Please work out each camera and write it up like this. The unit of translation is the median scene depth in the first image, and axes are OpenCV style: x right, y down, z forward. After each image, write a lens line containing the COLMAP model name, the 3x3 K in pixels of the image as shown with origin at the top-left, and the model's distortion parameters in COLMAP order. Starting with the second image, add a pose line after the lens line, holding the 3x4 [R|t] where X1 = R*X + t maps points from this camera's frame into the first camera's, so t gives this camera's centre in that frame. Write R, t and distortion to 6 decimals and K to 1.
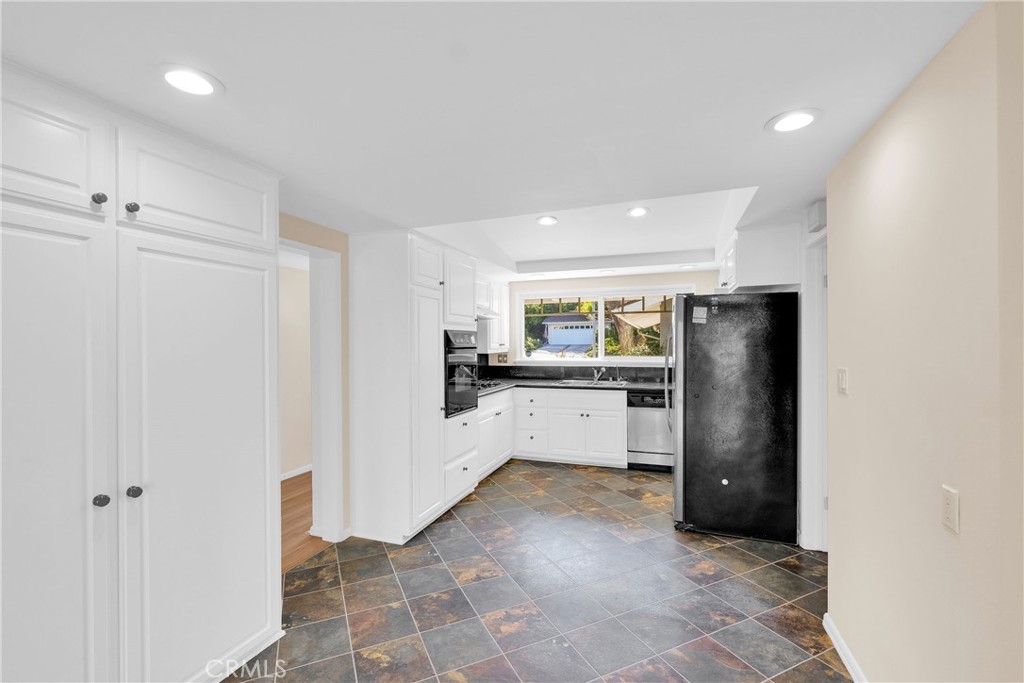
lens RADIAL K [[440.0, 0, 509.7], [0, 440.0, 342.5], [0, 0, 1]] dist [-0.005391, -0.000643]
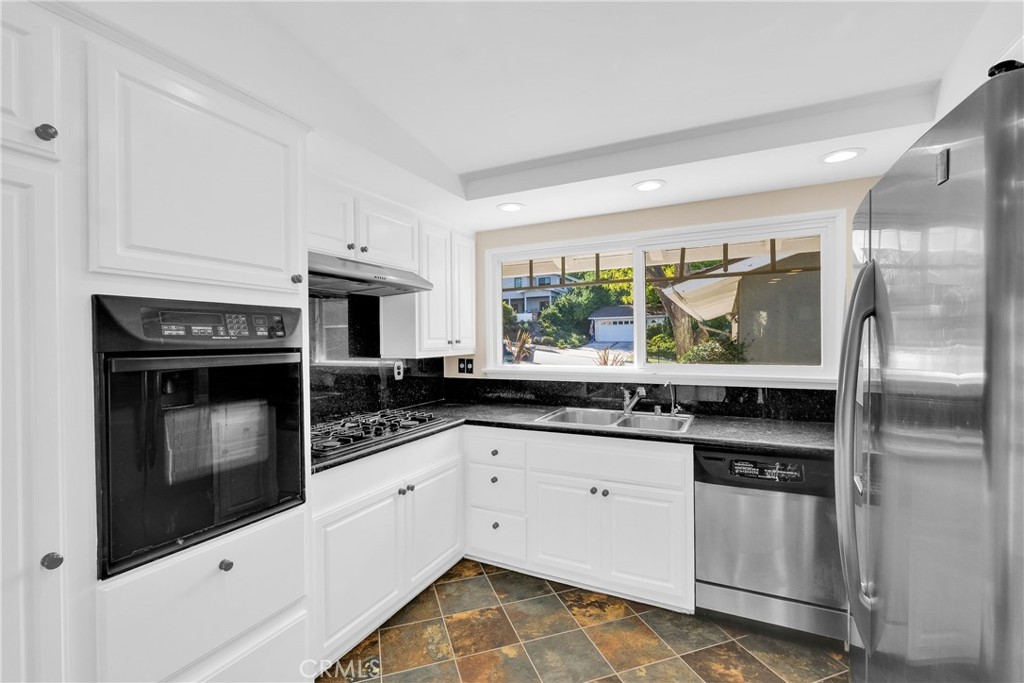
lens RADIAL K [[440.0, 0, 509.7], [0, 440.0, 342.5], [0, 0, 1]] dist [-0.005391, -0.000643]
pose [[0.993500, -0.005046, -0.113722, 0.124419], [0.005740, 0.999967, 0.005774, 0.003157], [0.113689, -0.006389, 0.993496, 0.501868]]
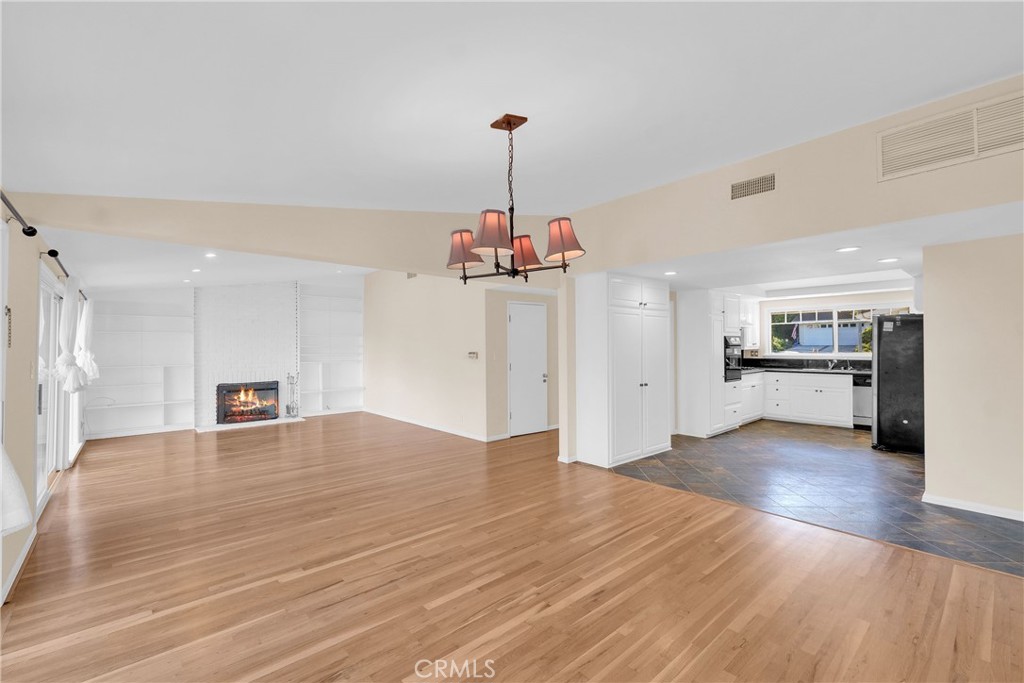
lens RADIAL K [[440.0, 0, 509.7], [0, 440.0, 342.5], [0, 0, 1]] dist [-0.005391, -0.000643]
pose [[0.877577, -0.001981, -0.479431, -0.034938], [0.001167, 0.999997, -0.001996, 0.002048], [0.479433, 0.001192, 0.877577, -0.783950]]
